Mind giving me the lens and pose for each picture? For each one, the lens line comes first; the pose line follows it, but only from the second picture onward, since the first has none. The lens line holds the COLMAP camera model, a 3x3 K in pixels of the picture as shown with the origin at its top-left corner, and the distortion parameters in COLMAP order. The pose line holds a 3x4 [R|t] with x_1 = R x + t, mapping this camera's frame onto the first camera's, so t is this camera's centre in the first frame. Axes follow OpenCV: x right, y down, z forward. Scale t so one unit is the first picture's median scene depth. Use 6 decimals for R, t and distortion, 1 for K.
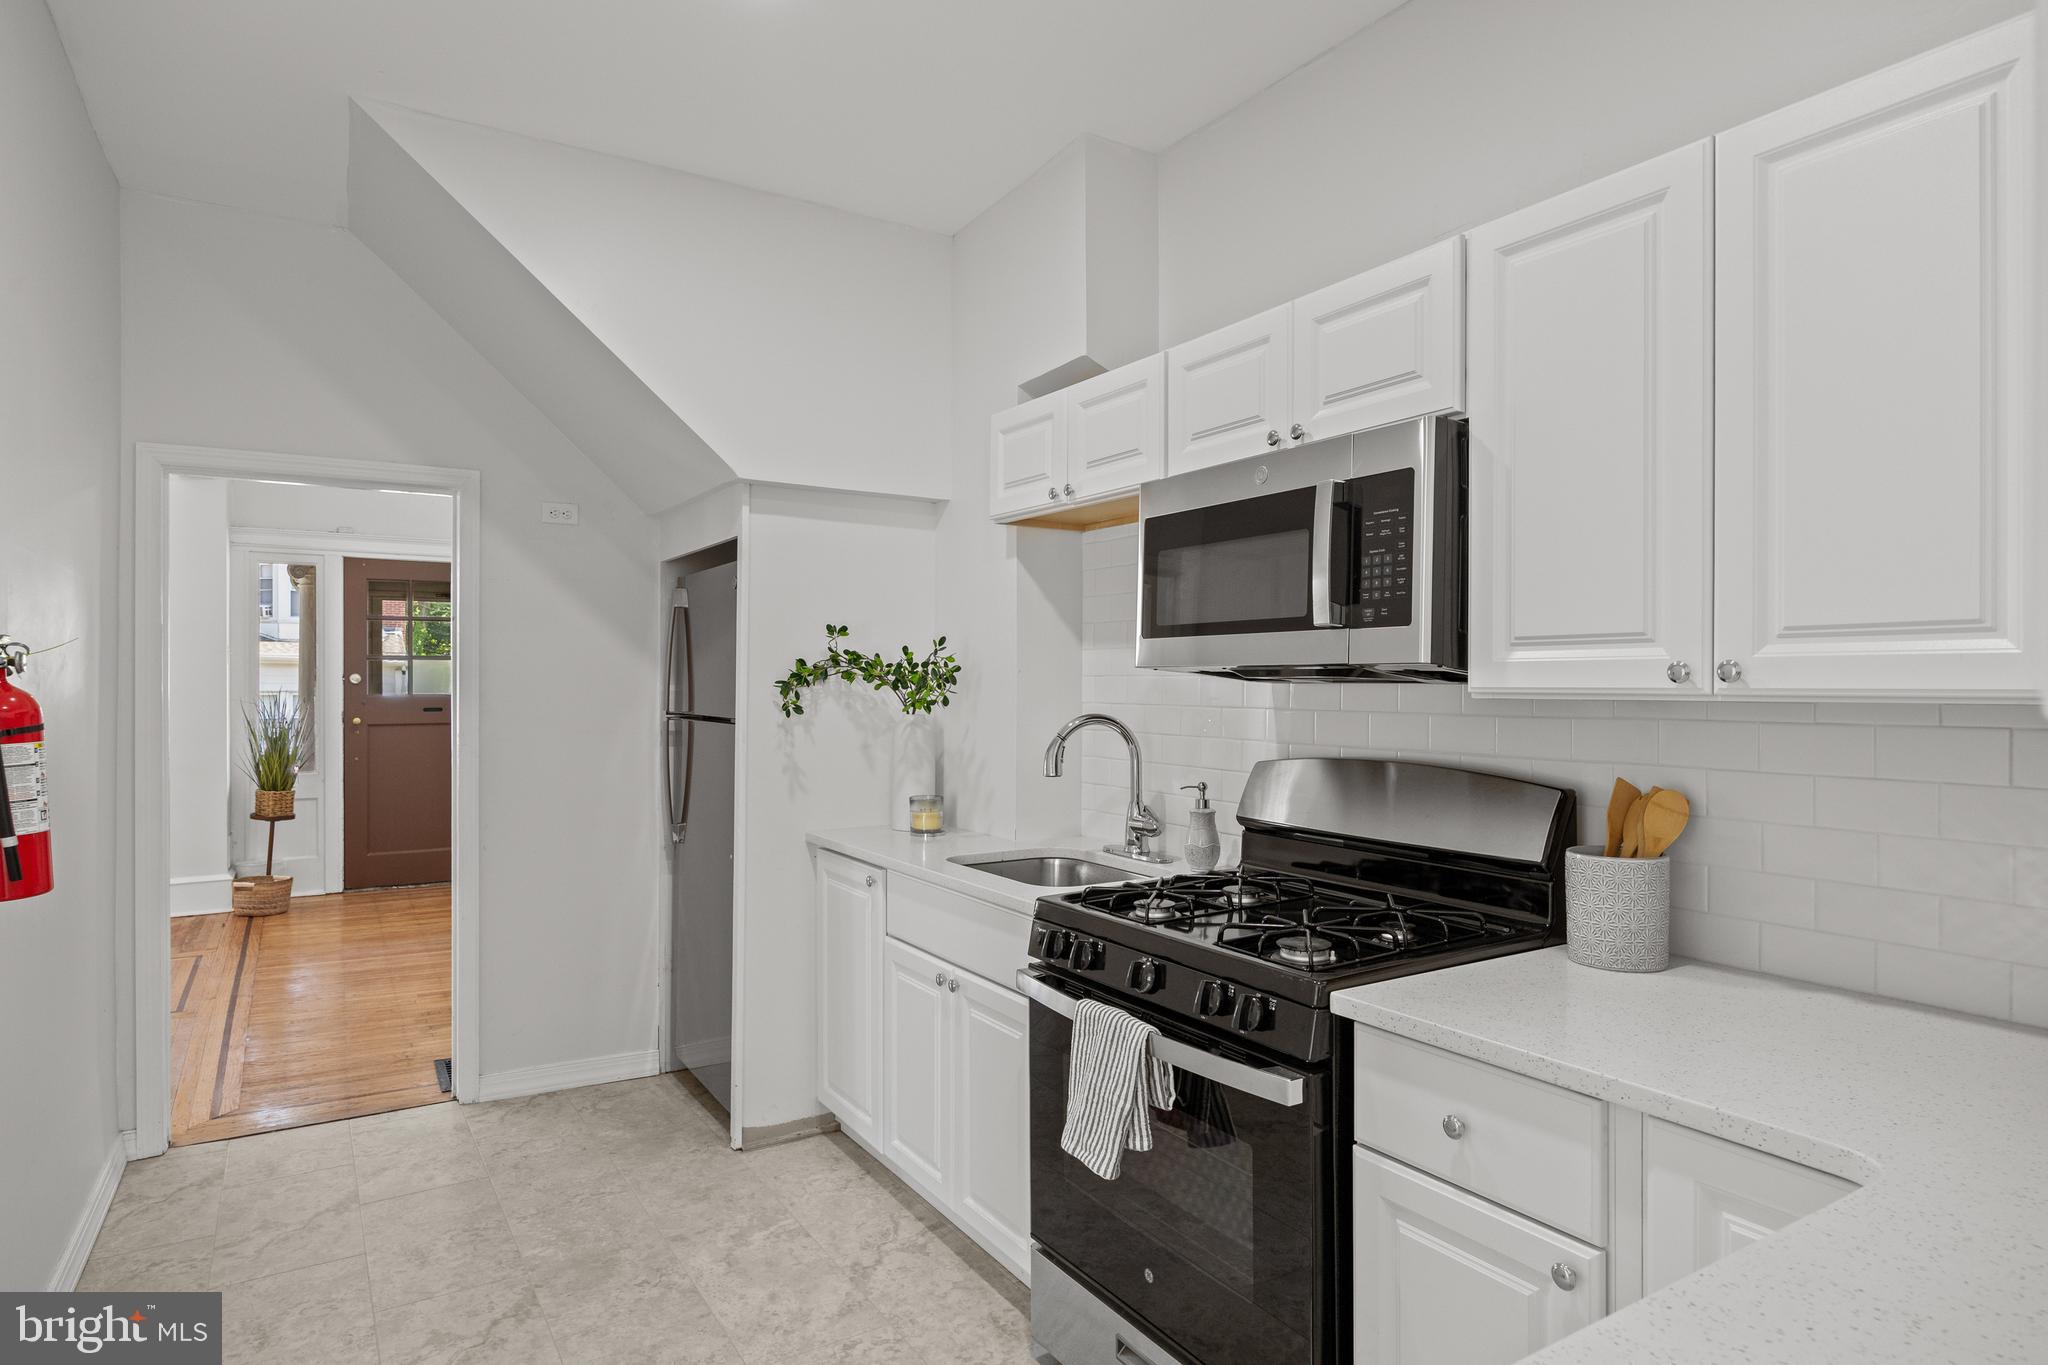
lens RADIAL K [[1123.4, 0, 1036.6], [0, 1123.4, 672.9], [0, 0, 1]] dist [-0.004962, -0.002099]
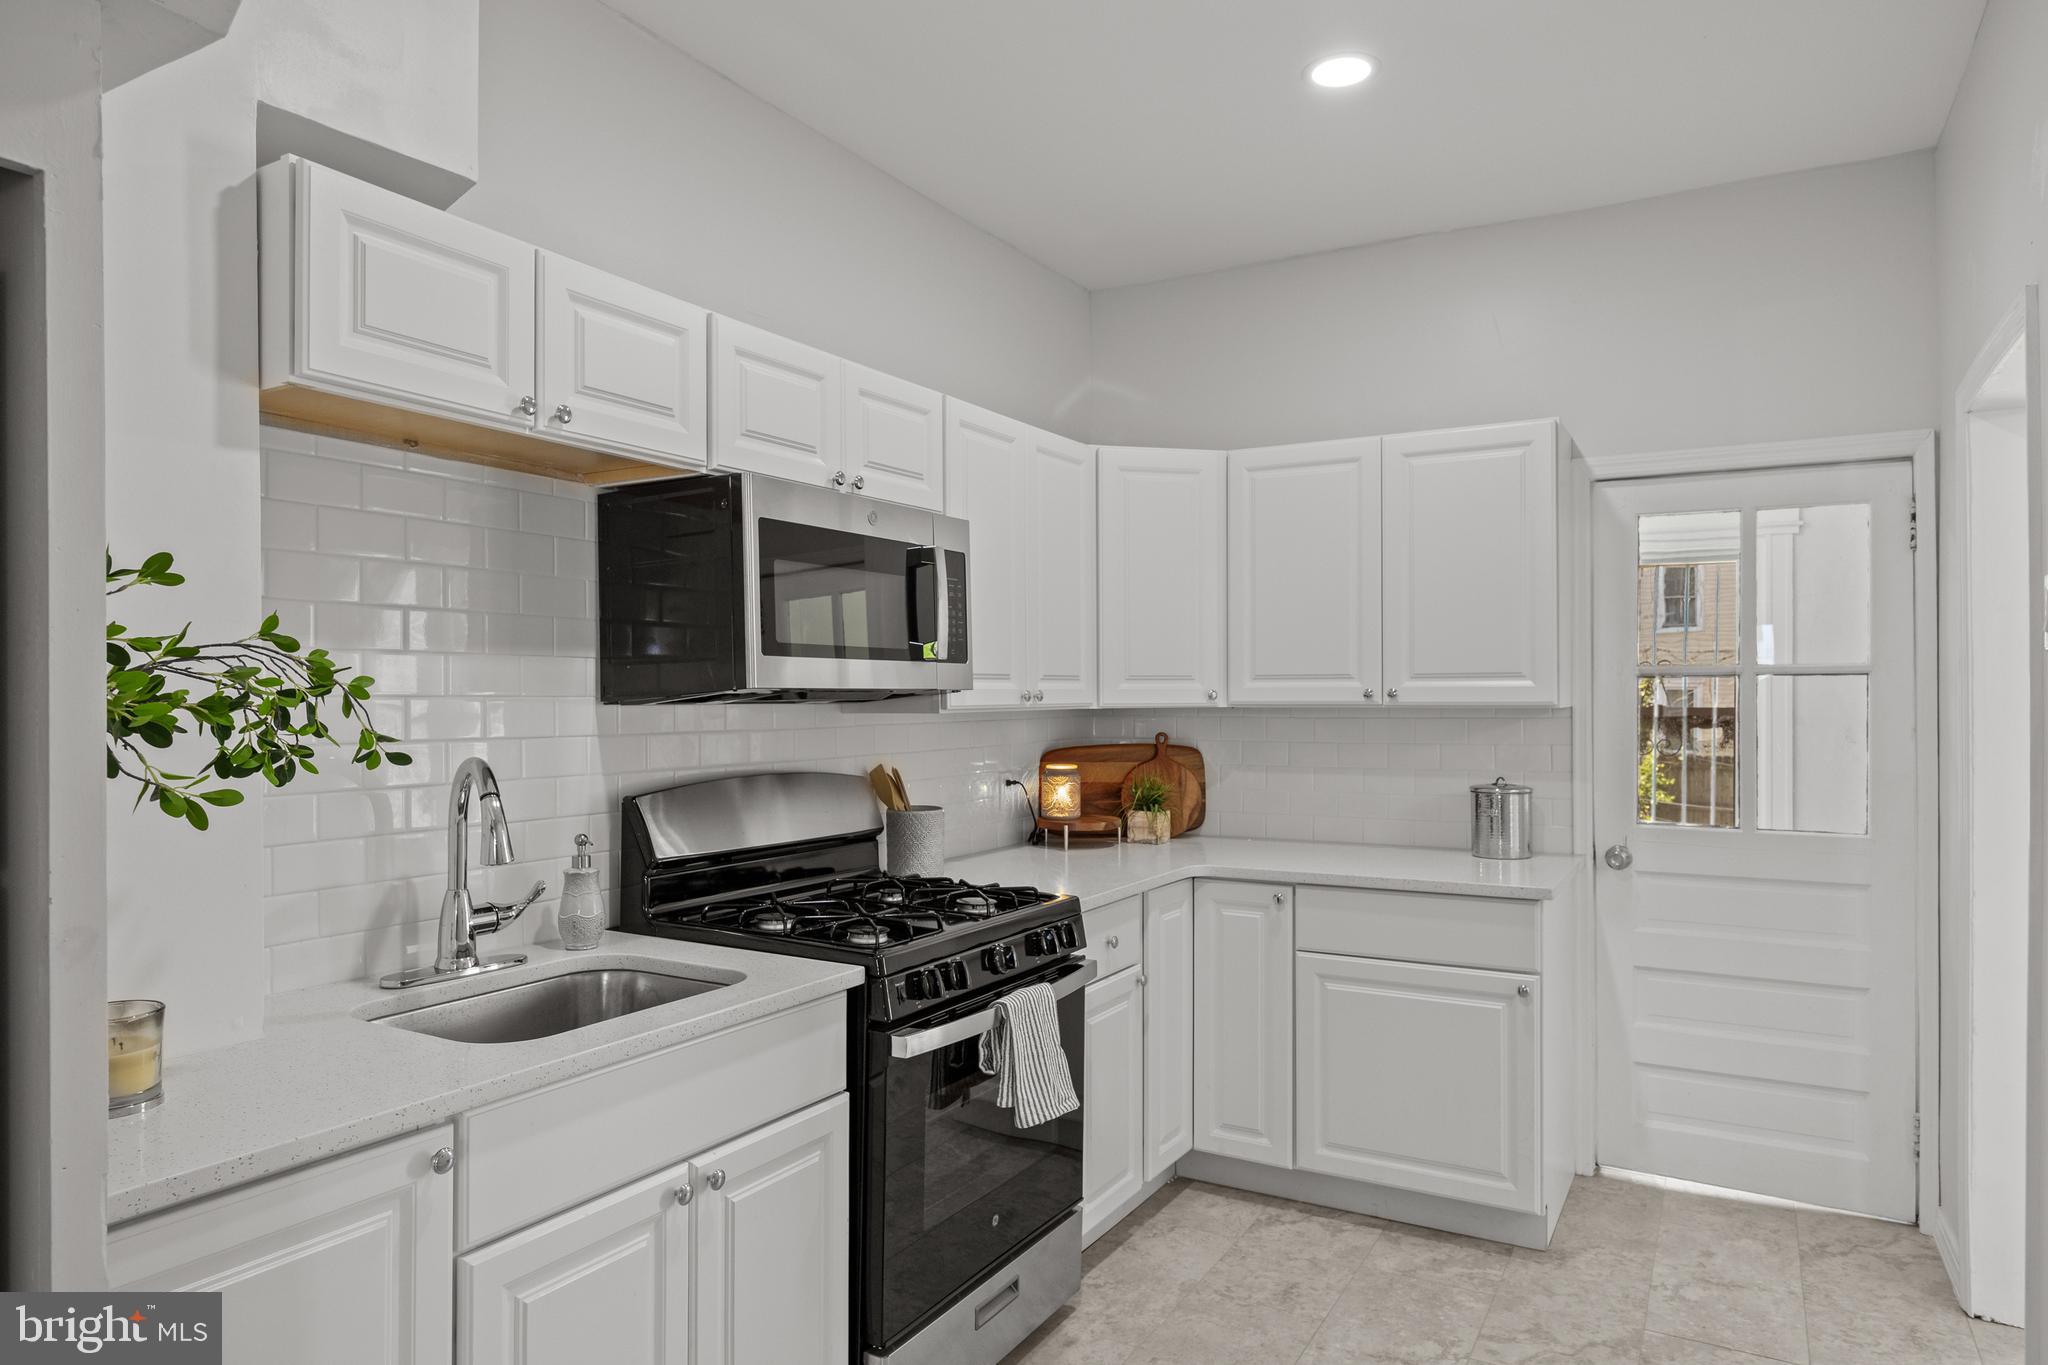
lens RADIAL K [[1263.0, 0, 1034.1], [0, 1263.0, 696.1], [0, 0, 1]] dist [0.004134, -0.005718]
pose [[-0.465774, -0.002400, 0.884900, -0.544749], [-0.010537, 0.999940, -0.002834, 0.002995], [-0.884841, -0.010644, -0.465772, 0.788486]]
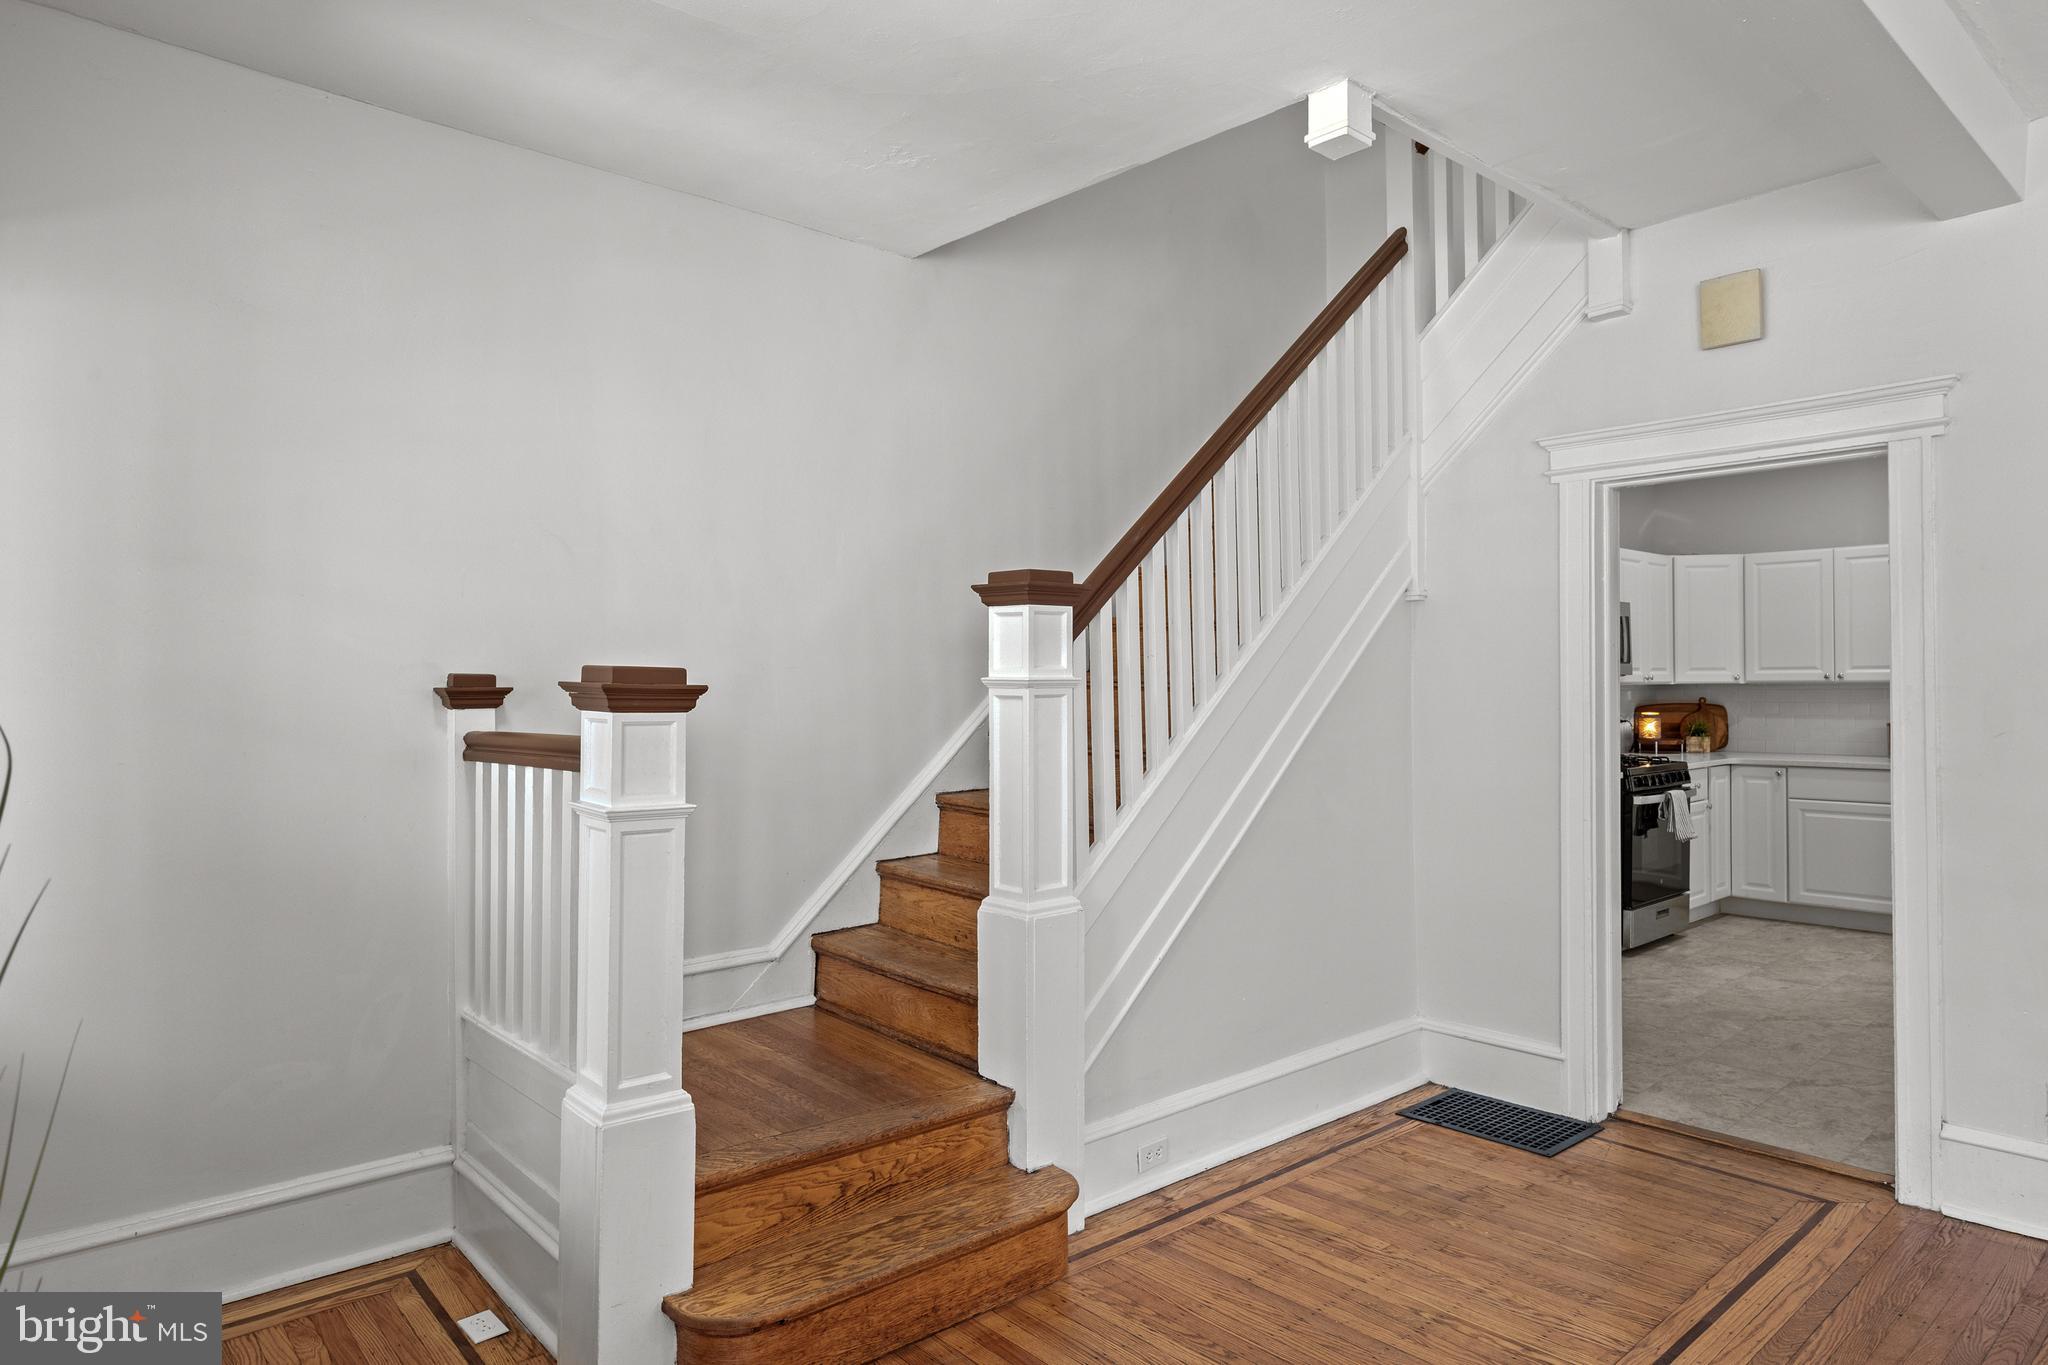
lens RADIAL K [[1226.9, 0, 1014.0], [0, 1226.9, 671.4], [0, 0, 1]] dist [-0.003453, -0.000795]
pose [[-0.155153, 0.009228, 0.987847, -1.333756], [-0.009712, 0.999894, -0.010866, 0.017979], [-0.987843, -0.011280, -0.155047, 1.509601]]
